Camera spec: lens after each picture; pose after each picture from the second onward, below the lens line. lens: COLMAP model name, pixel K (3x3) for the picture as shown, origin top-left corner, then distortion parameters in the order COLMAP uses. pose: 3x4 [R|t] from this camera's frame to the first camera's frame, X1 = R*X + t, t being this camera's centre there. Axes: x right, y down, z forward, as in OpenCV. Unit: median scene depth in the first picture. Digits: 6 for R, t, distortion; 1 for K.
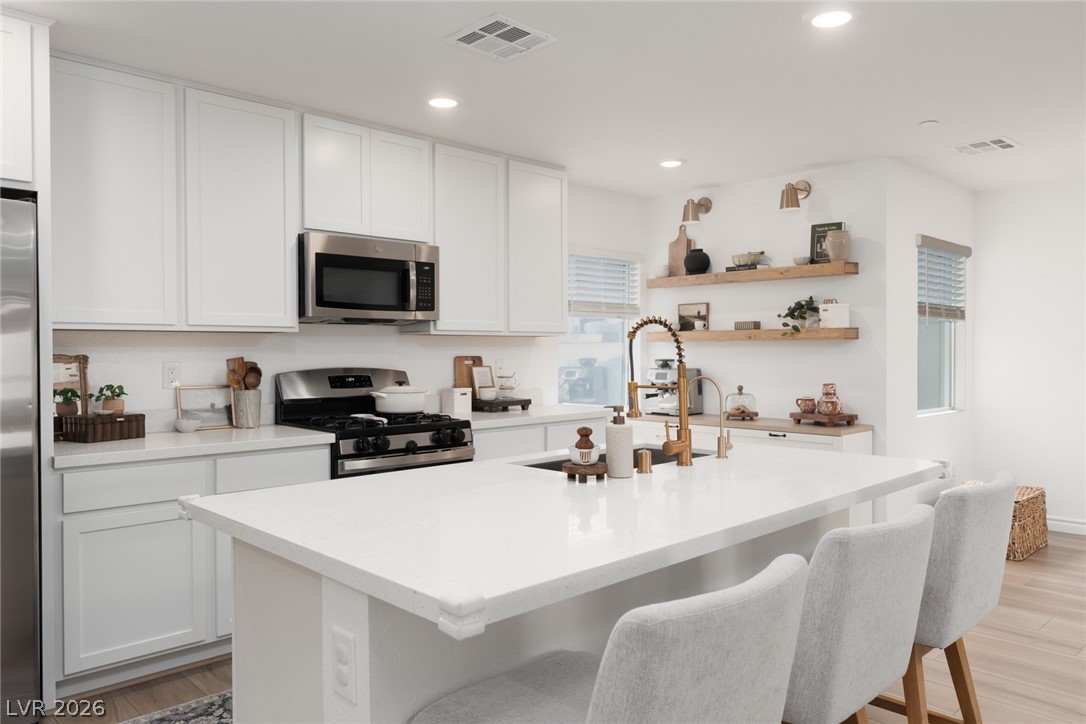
lens RADIAL K [[778.6, 0, 542.3], [0, 778.6, 358.6], [0, 0, 1]] dist [0.002279, -0.000170]
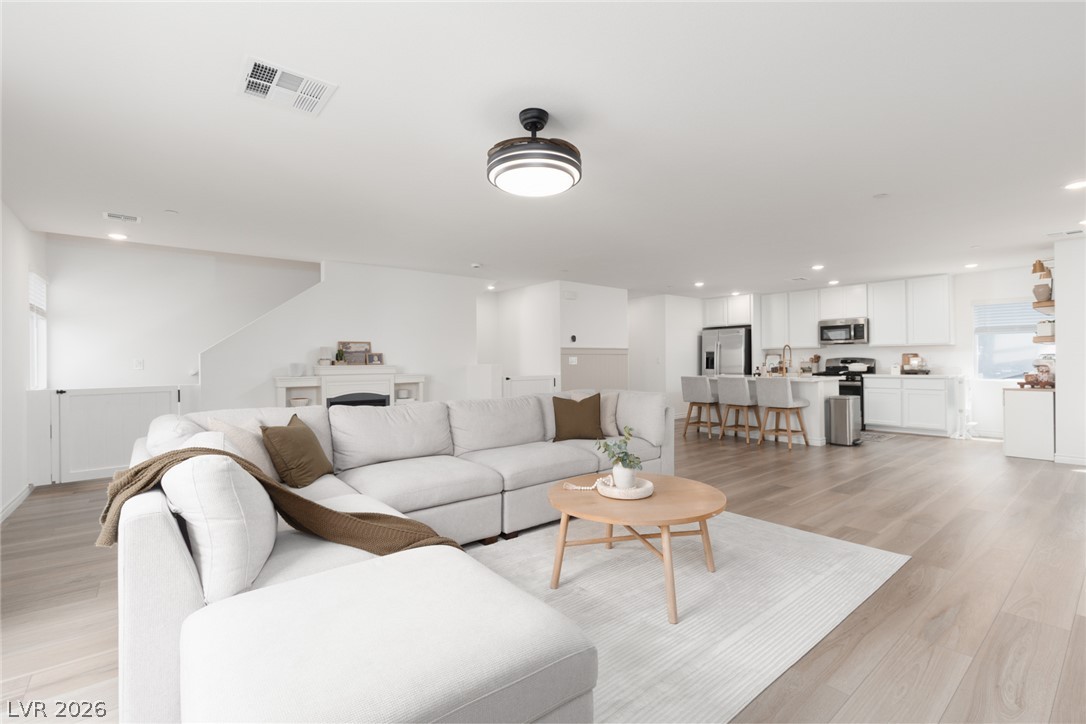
lens RADIAL K [[486.5, 0, 551.1], [0, 486.5, 357.6], [0, 0, 1]] dist [0.009681, -0.000896]
pose [[-0.071302, -0.000282, -0.997455, 1.693514], [0.000069, 1.000000, -0.000288, 0.012000], [0.997455, -0.000089, -0.071302, -0.097918]]
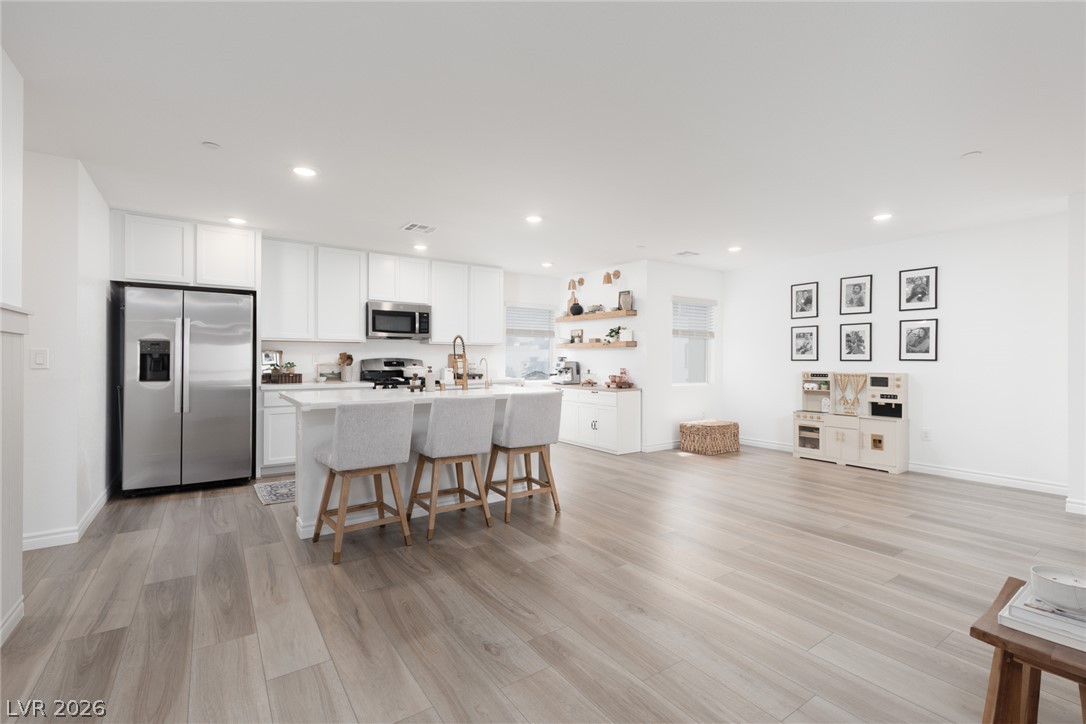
lens RADIAL K [[486.5, 0, 545.7], [0, 486.5, 355.6], [0, 0, 1]] dist [0.009681, -0.000896]
pose [[0.987168, 0.004529, -0.159618, 0.386400], [-0.007563, 0.999802, -0.018406, 0.025144], [0.159503, 0.019377, 0.987007, -0.328343]]
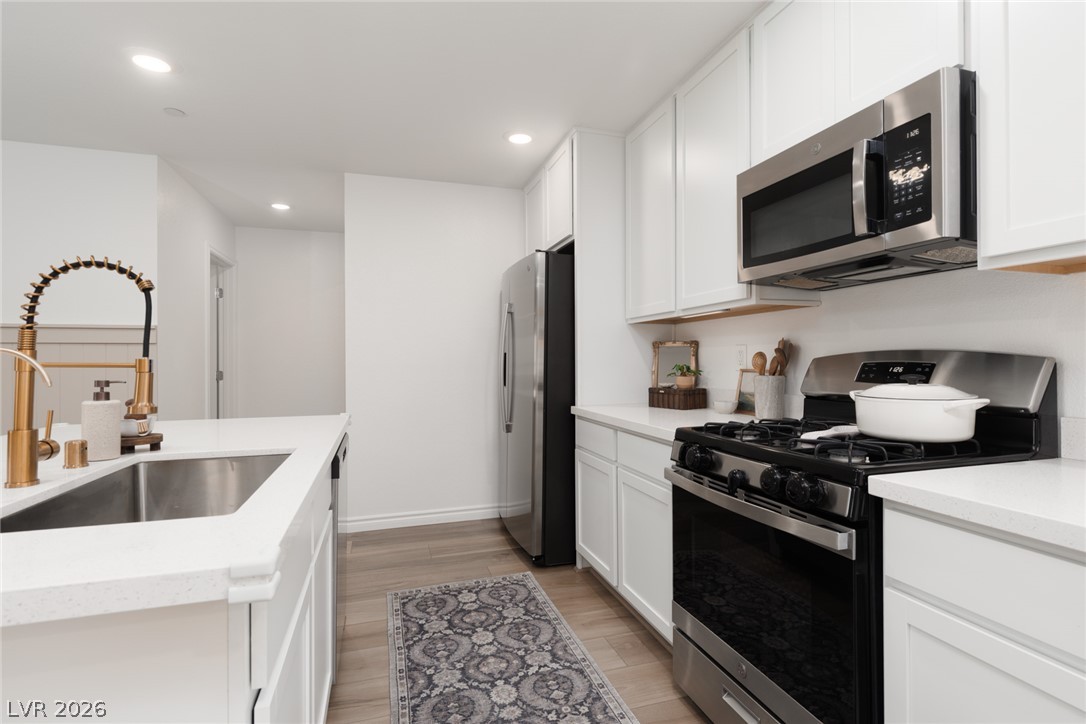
lens RADIAL K [[525.0, 0, 550.6], [0, 525.0, 355.3], [0, 0, 1]] dist [-0.002098, -0.000241]
pose [[-0.436247, -0.002505, -0.899823, 0.201635], [-0.001369, 0.999997, -0.002120, 0.015528], [0.899826, 0.000307, -0.436249, 0.834084]]
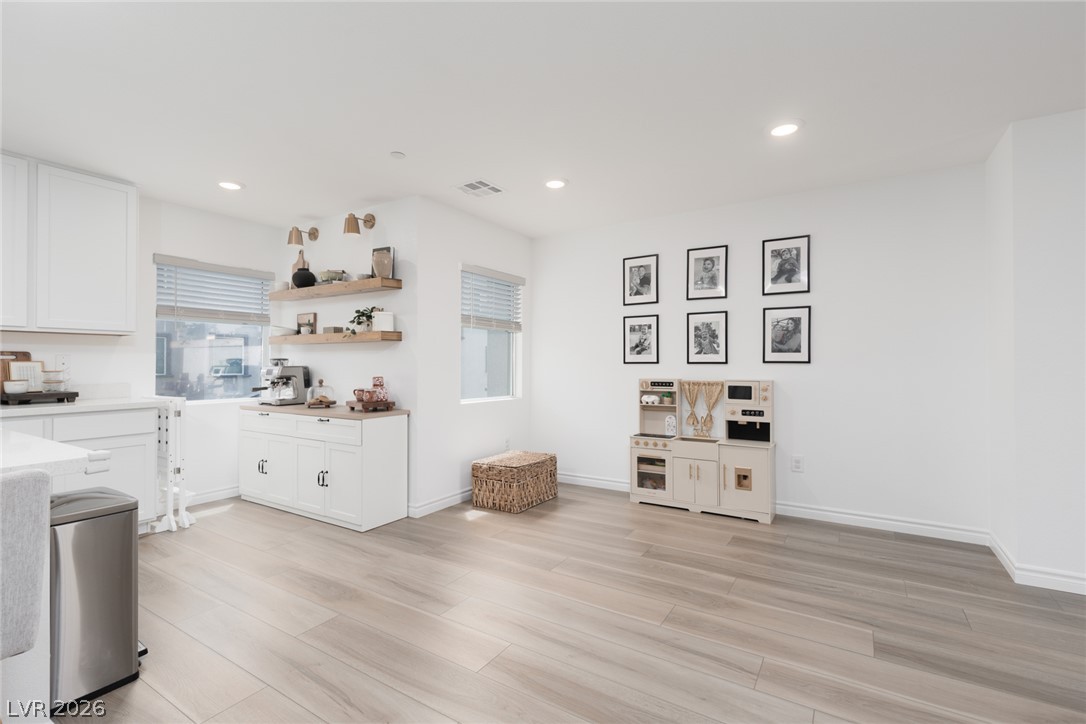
lens RADIAL K [[486.5, 0, 546.9], [0, 486.5, 362.6], [0, 0, 1]] dist [0.009681, -0.000896]
pose [[0.971569, 0.004539, 0.236714, 0.463404], [-0.001116, 0.999893, -0.014593, 0.021453], [-0.236755, 0.013914, 0.971470, 0.198589]]
